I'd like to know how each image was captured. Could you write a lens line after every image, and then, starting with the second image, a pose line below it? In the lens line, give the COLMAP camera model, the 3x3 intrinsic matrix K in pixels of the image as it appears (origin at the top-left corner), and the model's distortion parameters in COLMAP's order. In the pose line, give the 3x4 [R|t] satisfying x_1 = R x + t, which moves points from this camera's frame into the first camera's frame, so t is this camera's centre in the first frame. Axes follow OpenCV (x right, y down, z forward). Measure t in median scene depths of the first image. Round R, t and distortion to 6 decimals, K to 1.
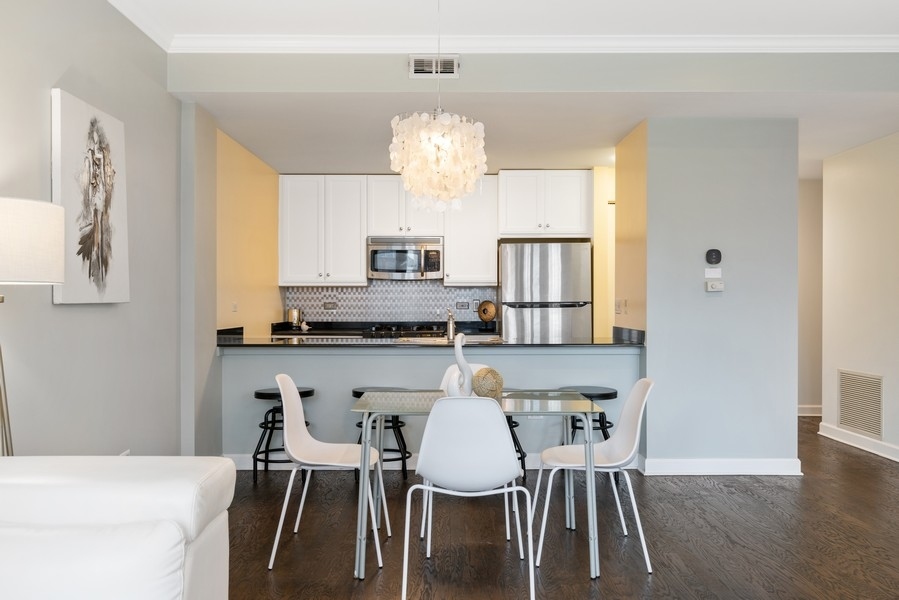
lens RADIAL K [[734.6, 0, 449.5], [0, 734.6, 300.0], [0, 0, 1]] dist [0.007641, 0.002002]
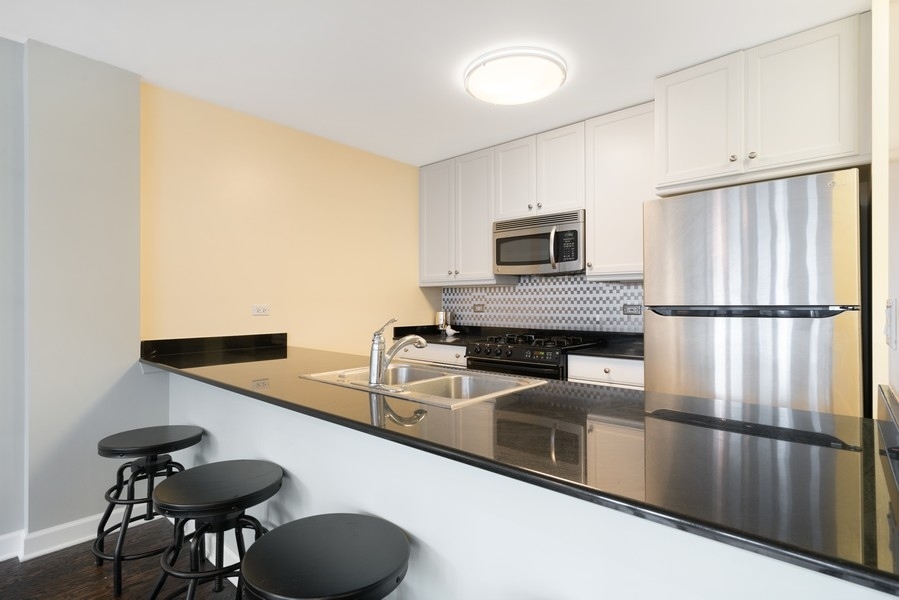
lens RADIAL K [[443.5, 0, 449.5], [0, 443.5, 300.0], [0, 0, 1]] dist [0.001886, 0.000513]
pose [[0.745386, -0.003350, -0.666625, 0.175307], [0.002204, 0.999994, -0.002560, -0.000664], [0.666630, 0.000439, 0.745389, 0.609459]]
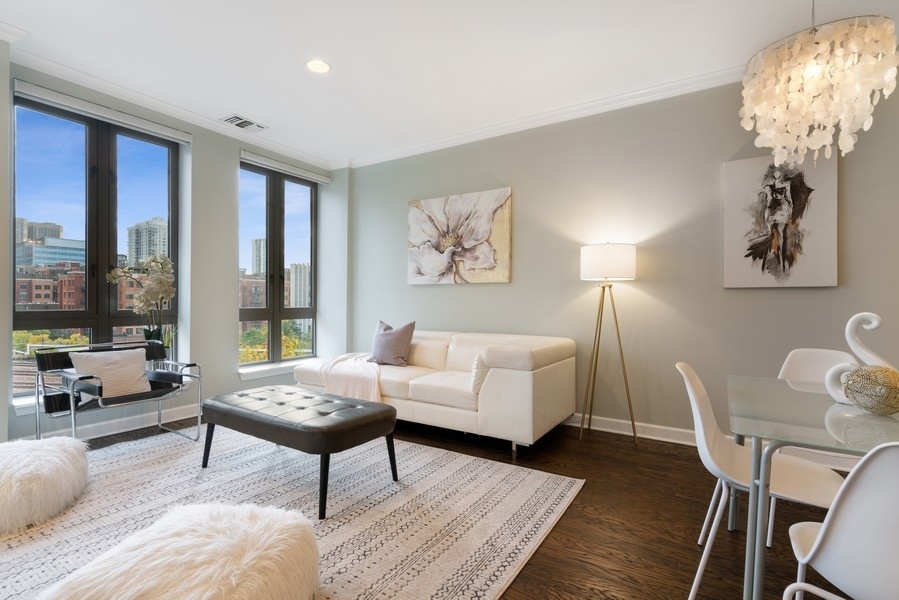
lens RADIAL K [[428.2, 0, 445.5], [0, 428.2, 303.8], [0, 0, 1]] dist [-0.001120, 0.000074]
pose [[-0.543677, -0.001881, -0.839292, 0.282441], [-0.010134, 0.999939, 0.004323, 0.019068], [0.839233, 0.010855, -0.543664, 0.431799]]
